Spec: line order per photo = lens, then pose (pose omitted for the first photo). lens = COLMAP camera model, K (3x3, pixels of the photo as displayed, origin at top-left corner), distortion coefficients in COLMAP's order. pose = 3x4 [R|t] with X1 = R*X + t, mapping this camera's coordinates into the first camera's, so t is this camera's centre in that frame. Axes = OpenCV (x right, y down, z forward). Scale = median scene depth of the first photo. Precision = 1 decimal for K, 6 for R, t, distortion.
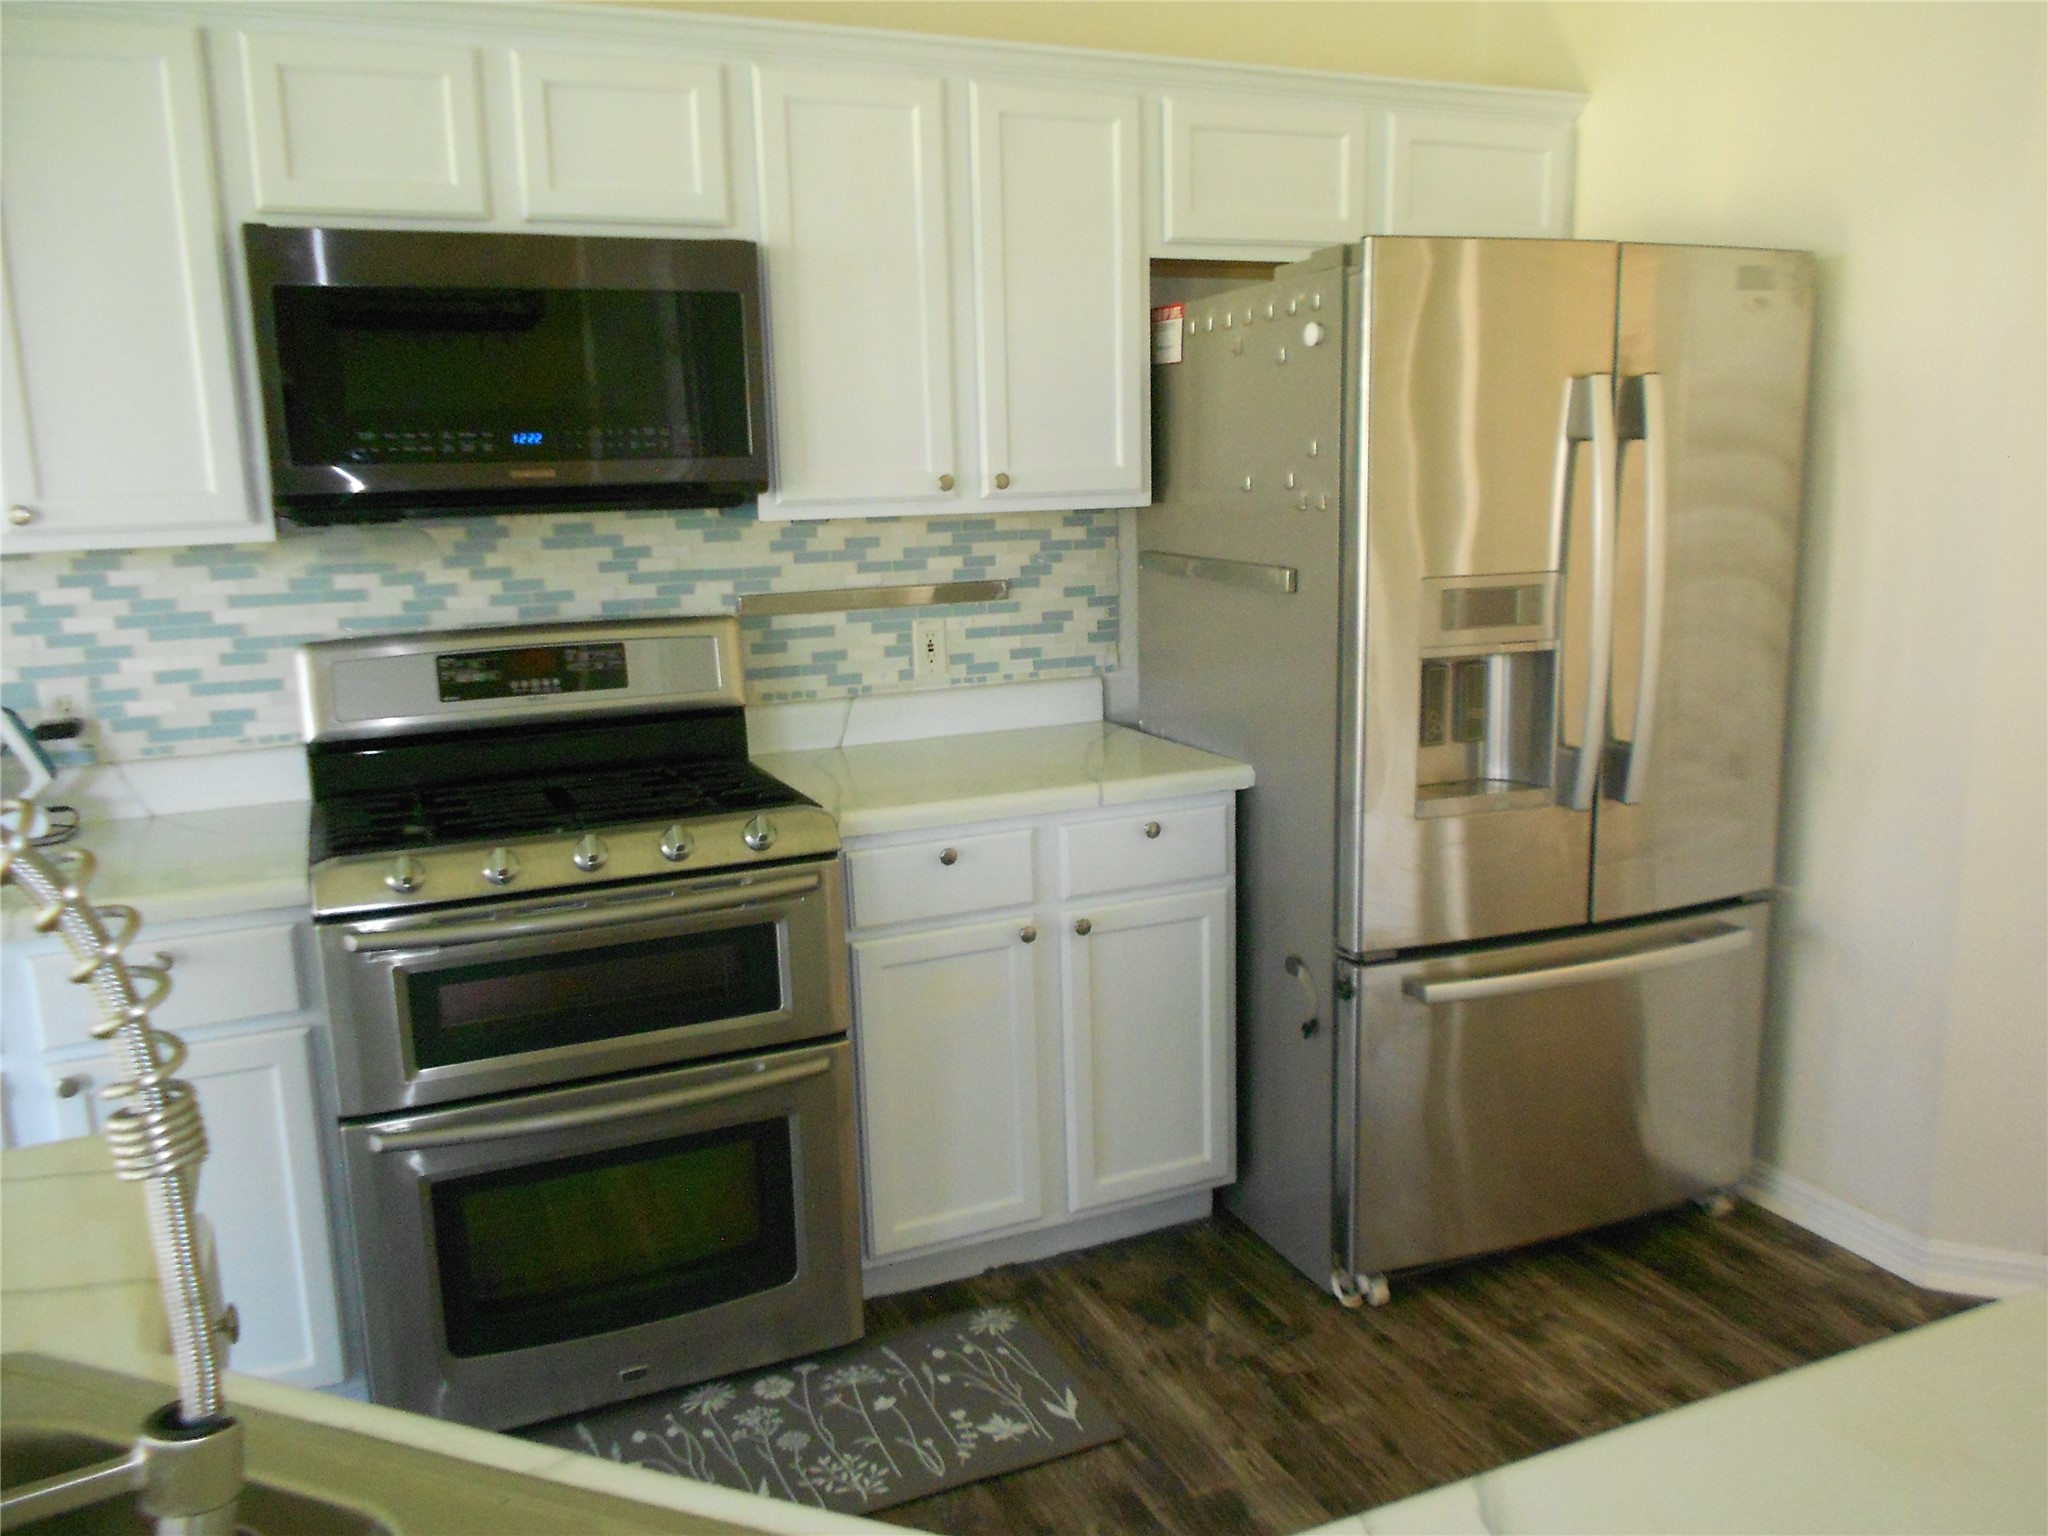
lens RADIAL K [[1560.4, 0, 1026.7], [0, 1560.4, 767.7], [0, 0, 1]] dist [-0.008858, 0.008107]
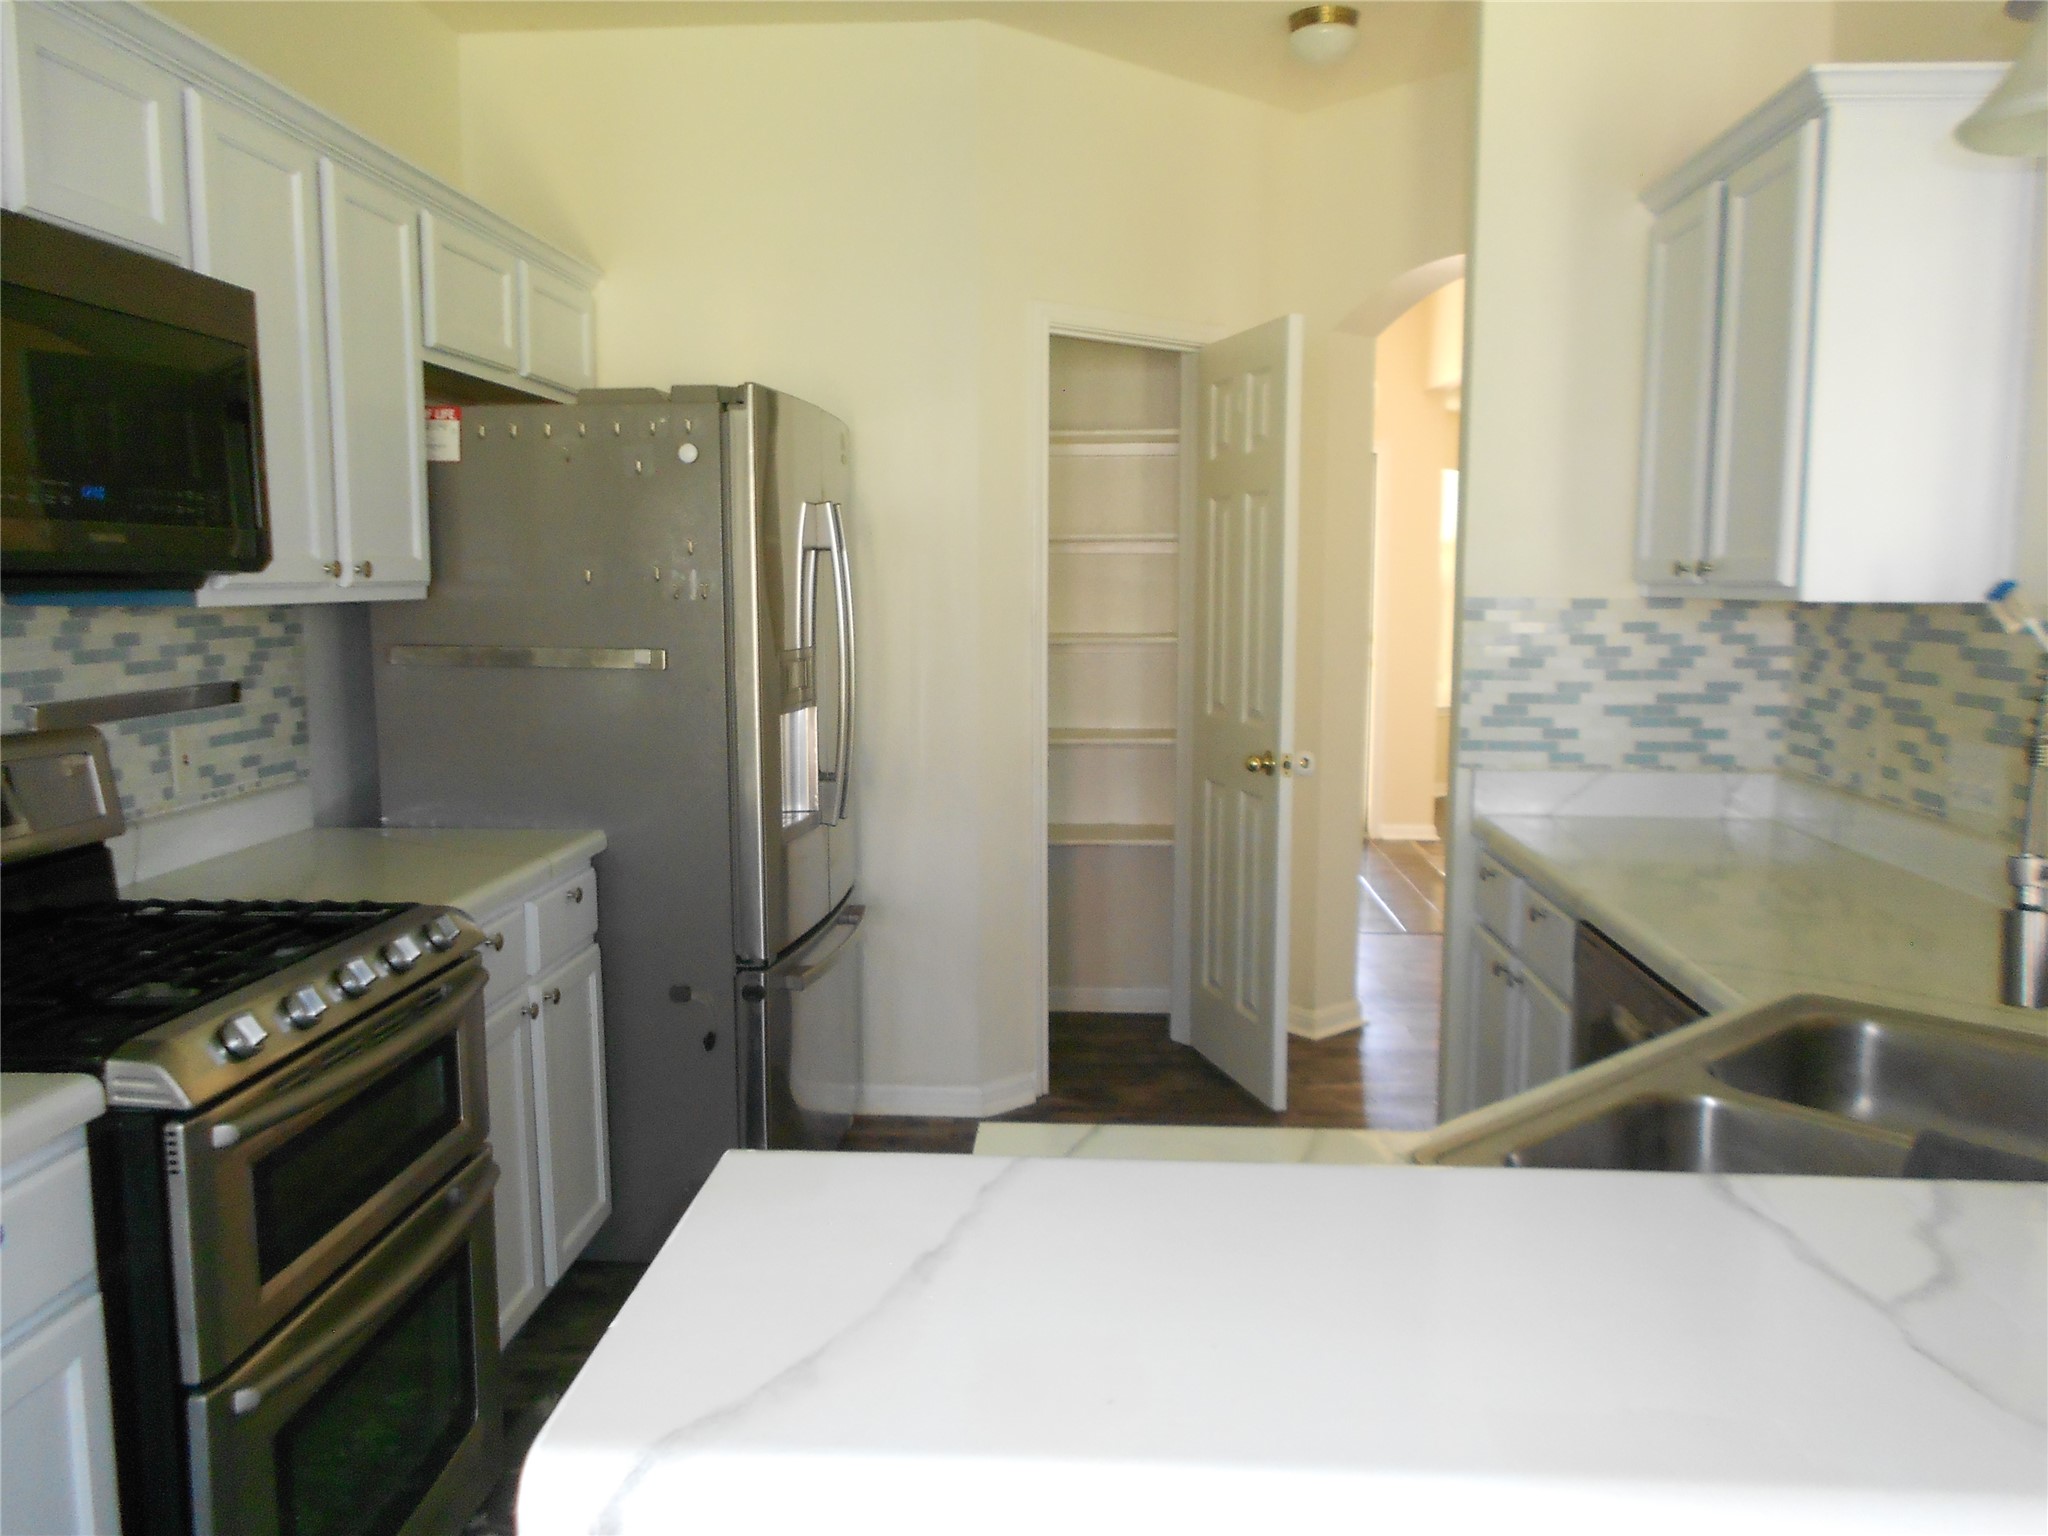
lens RADIAL K [[1560.4, 0, 1020.0], [0, 1560.4, 753.4], [0, 0, 1]] dist [-0.008858, 0.008107]
pose [[0.462782, -0.076042, 0.883205, -0.605417], [0.160337, 0.987062, 0.000971, -0.007374], [-0.871851, 0.141161, 0.468987, 0.190609]]
